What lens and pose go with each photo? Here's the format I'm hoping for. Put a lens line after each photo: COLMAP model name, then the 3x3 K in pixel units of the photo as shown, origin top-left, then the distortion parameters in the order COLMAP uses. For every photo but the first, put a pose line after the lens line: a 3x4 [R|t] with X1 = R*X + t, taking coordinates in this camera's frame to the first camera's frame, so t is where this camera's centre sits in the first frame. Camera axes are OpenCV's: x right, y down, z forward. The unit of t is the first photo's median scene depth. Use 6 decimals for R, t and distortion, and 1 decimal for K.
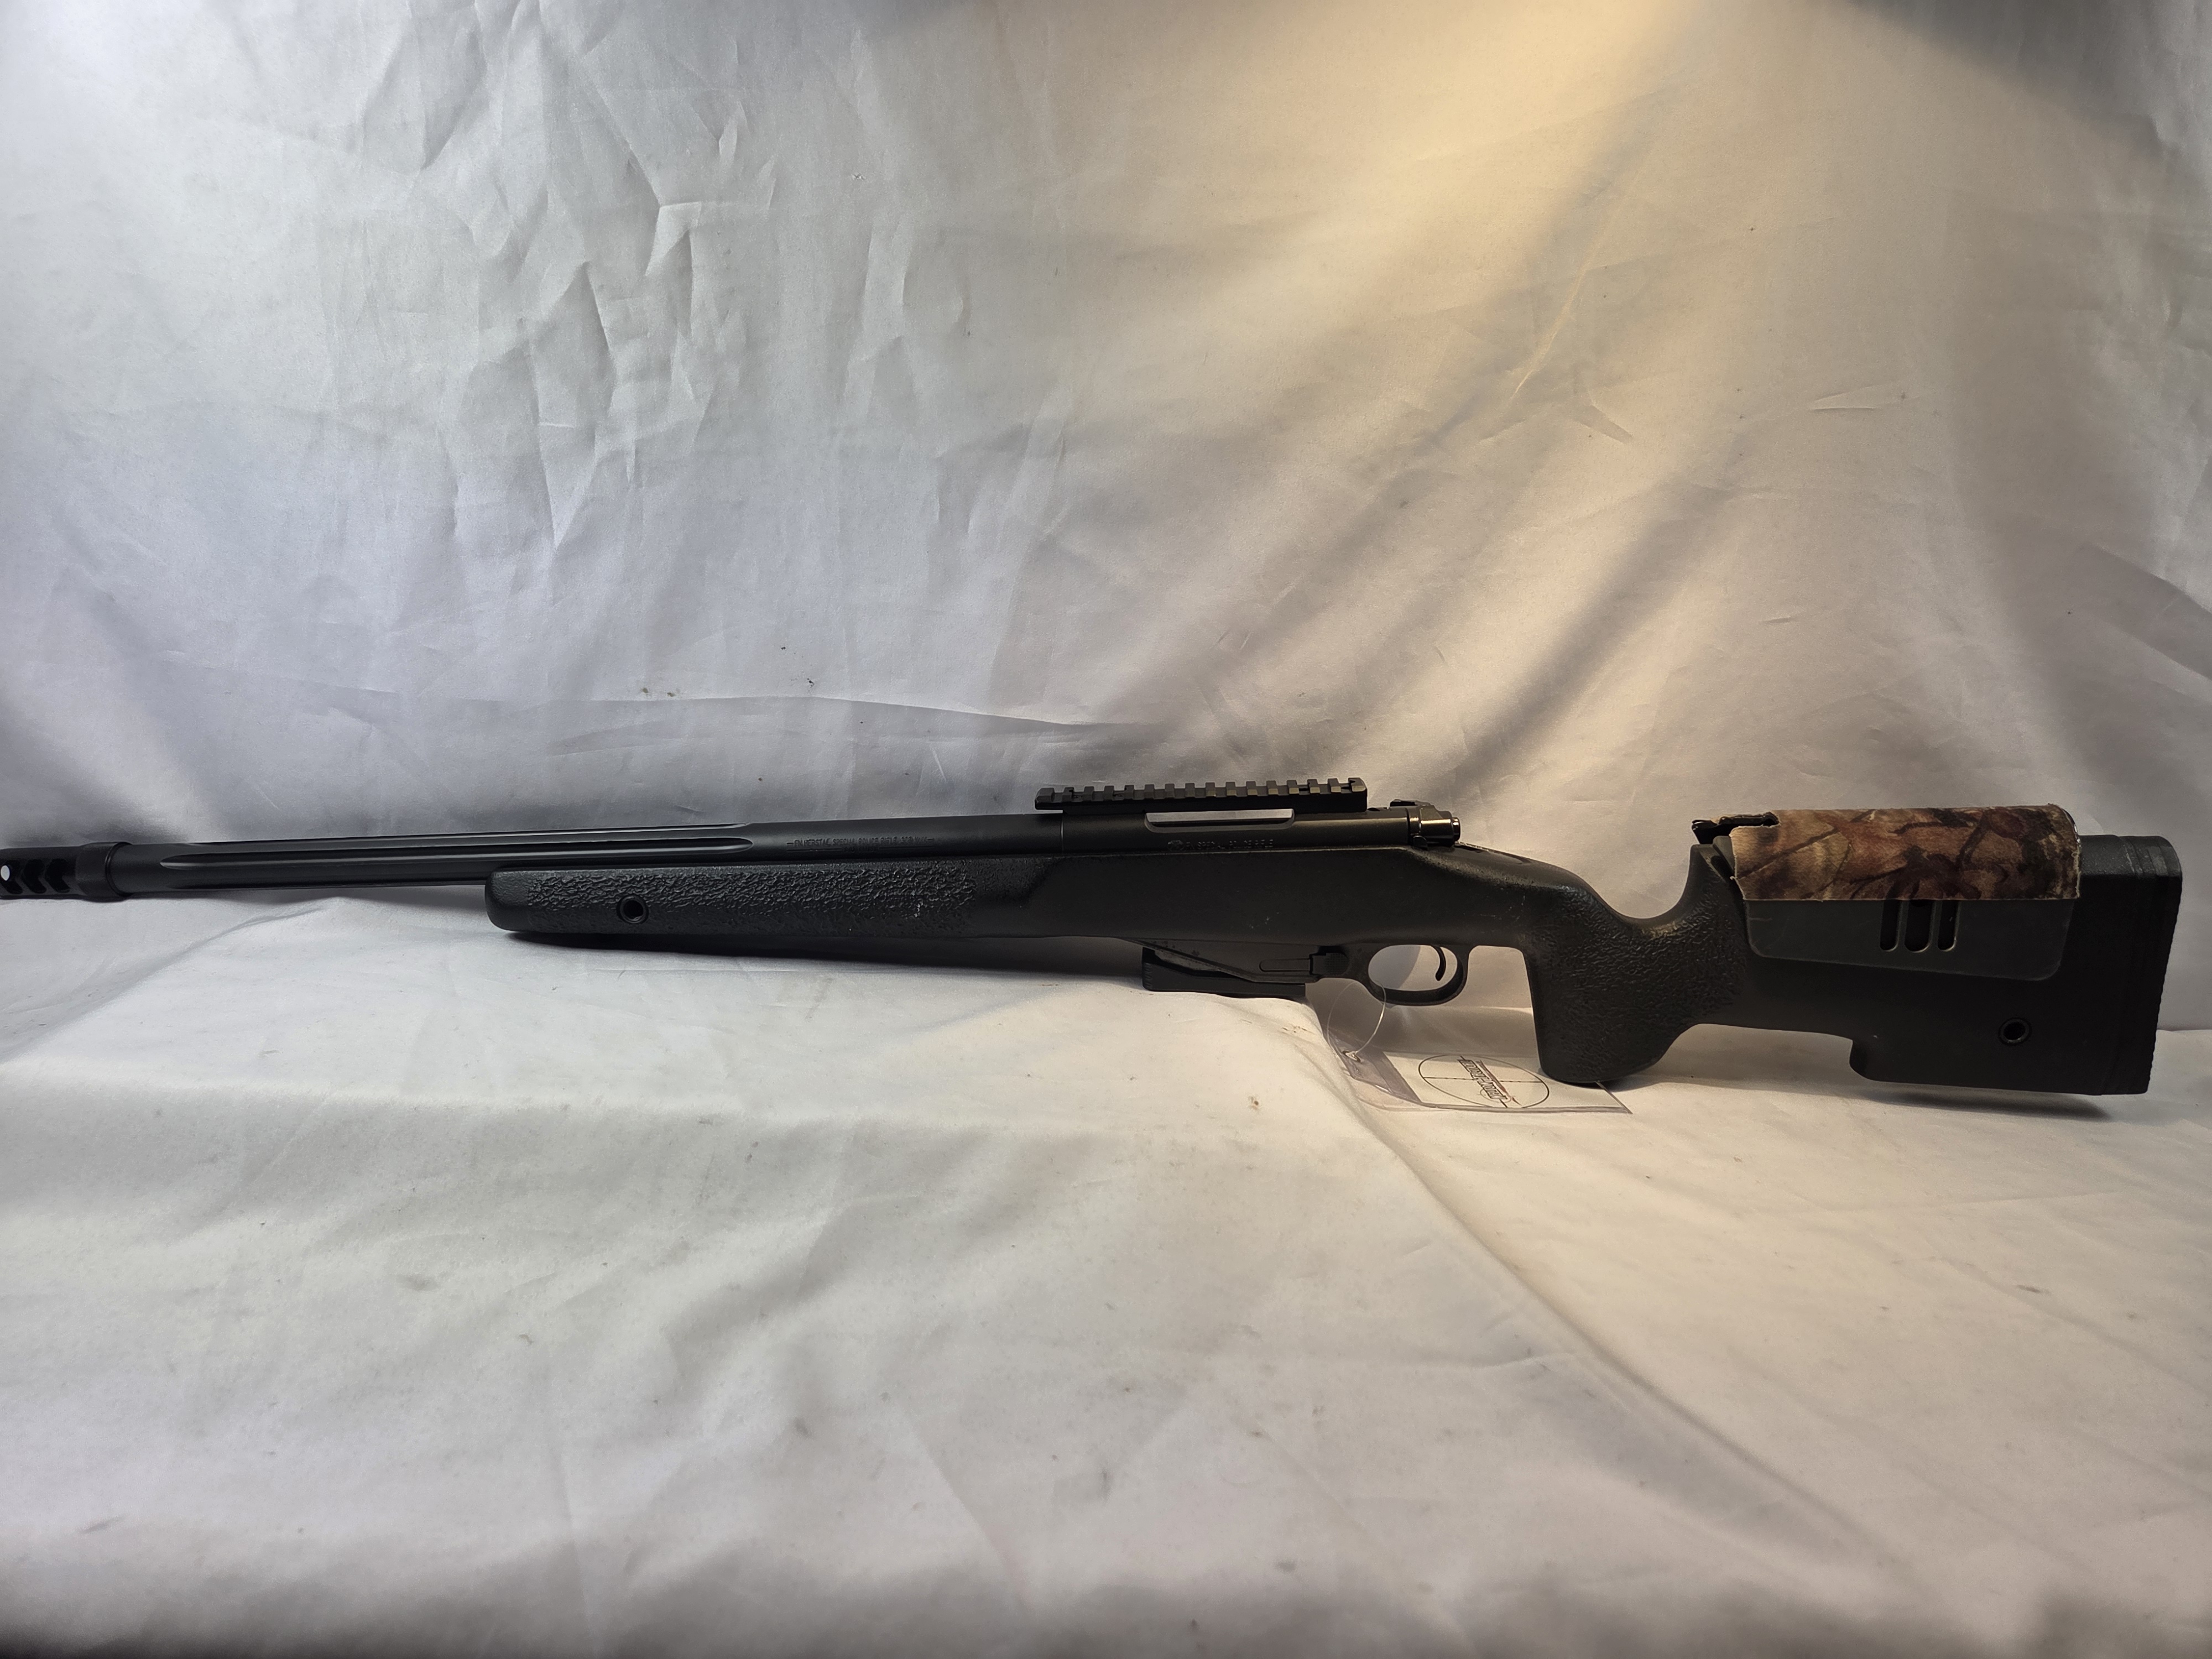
lens RADIAL K [[1623.7, 0, 1106.0], [0, 1623.7, 829.5], [0, 0, 1]] dist [0.037362, -0.084674]
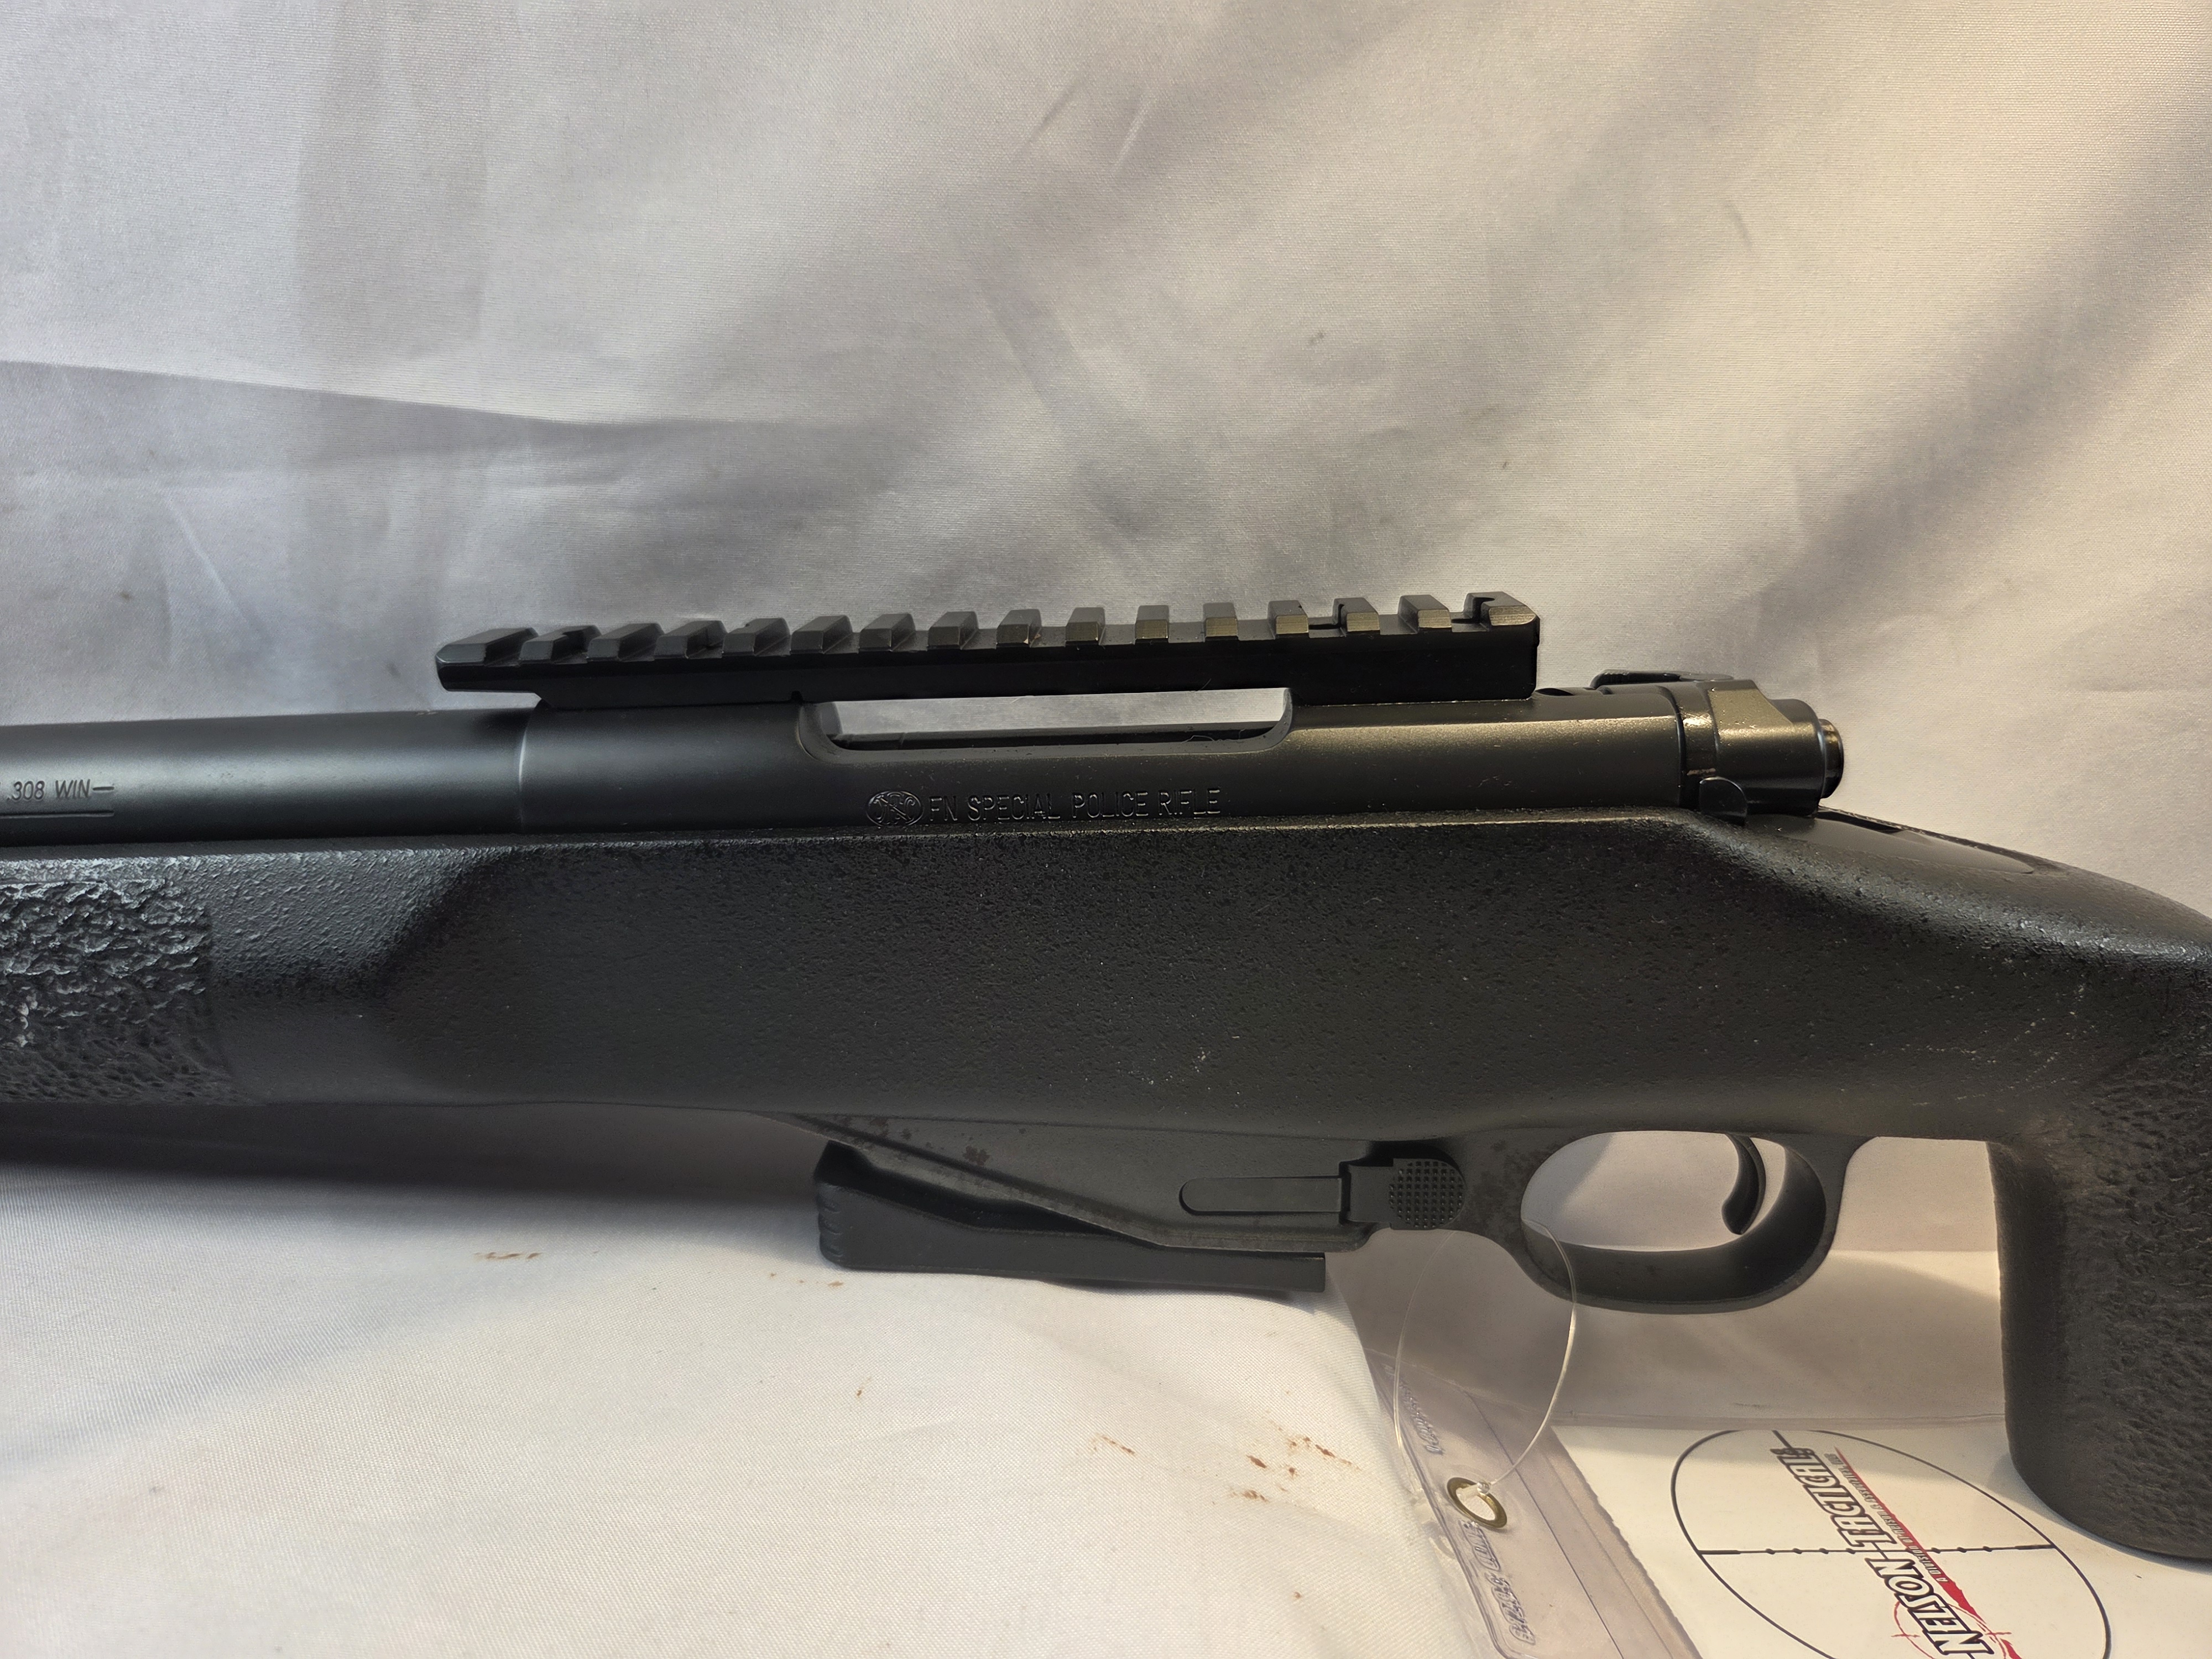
lens RADIAL K [[1623.7, 0, 1106.0], [0, 1623.7, 829.5], [0, 0, 1]] dist [0.037362, -0.084674]
pose [[0.999994, 0.002736, 0.002255, 0.079103], [-0.002750, 0.999976, 0.006282, 0.011294], [-0.002238, -0.006288, 0.999978, 0.684817]]
